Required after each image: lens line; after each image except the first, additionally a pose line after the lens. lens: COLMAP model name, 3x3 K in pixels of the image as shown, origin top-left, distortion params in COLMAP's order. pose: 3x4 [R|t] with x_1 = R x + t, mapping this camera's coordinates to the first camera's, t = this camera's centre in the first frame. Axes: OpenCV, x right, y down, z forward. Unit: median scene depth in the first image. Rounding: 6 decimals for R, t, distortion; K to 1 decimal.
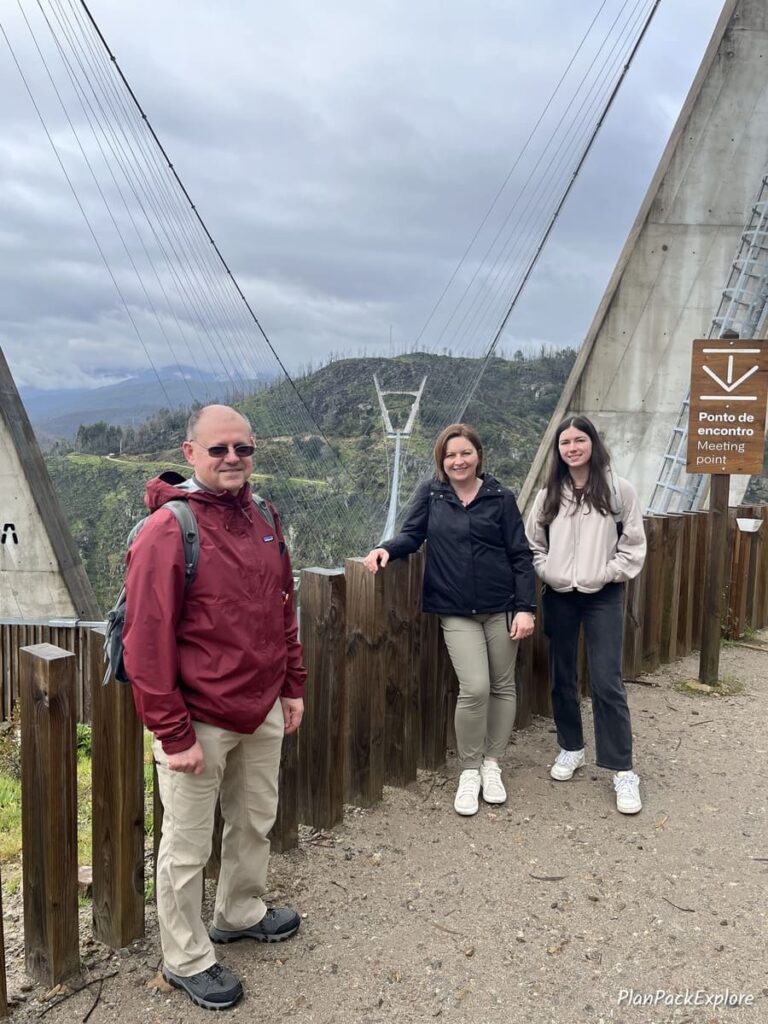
lens RADIAL K [[853.9, 0, 384.0], [0, 853.9, 512.0], [0, 0, 1]] dist [0.089677, -0.006316]
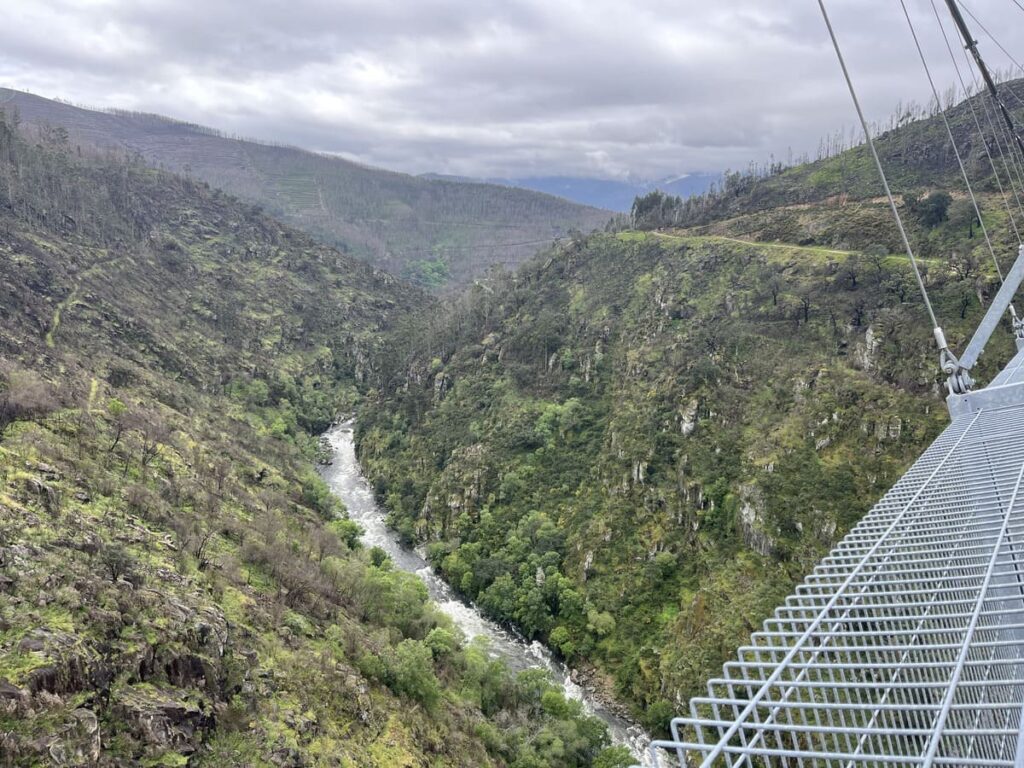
lens RADIAL K [[782.3, 0, 512.0], [0, 782.3, 384.0], [0, 0, 1]] dist [0.088959, -0.112590]
pose [[0.826872, 0.105674, -0.552373, -0.002211], [-0.054678, 0.992640, 0.108052, 0.008624], [0.559726, -0.059143, 0.826564, 0.362063]]
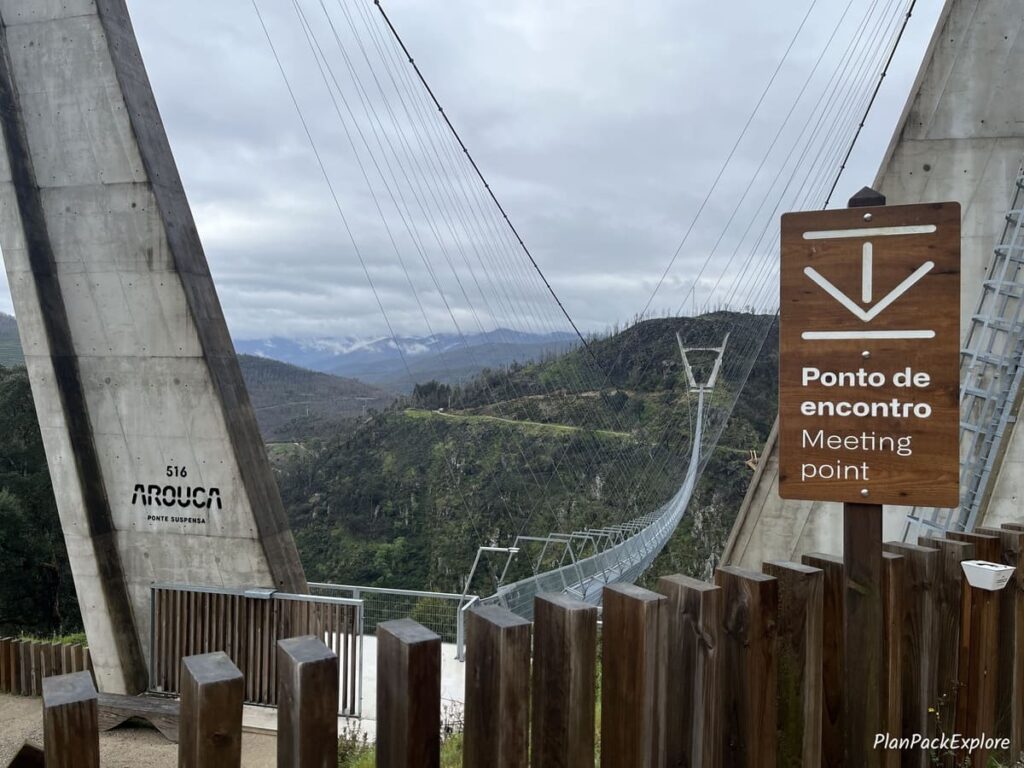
lens RADIAL K [[790.6, 0, 512.0], [0, 790.6, 384.0], [0, 0, 1]] dist [0.115383, -0.139559]
pose [[0.975802, -0.010941, -0.218380, 0.003614], [-0.010366, 0.995310, -0.096184, -0.000739], [0.218408, 0.096120, 0.971112, 0.006503]]
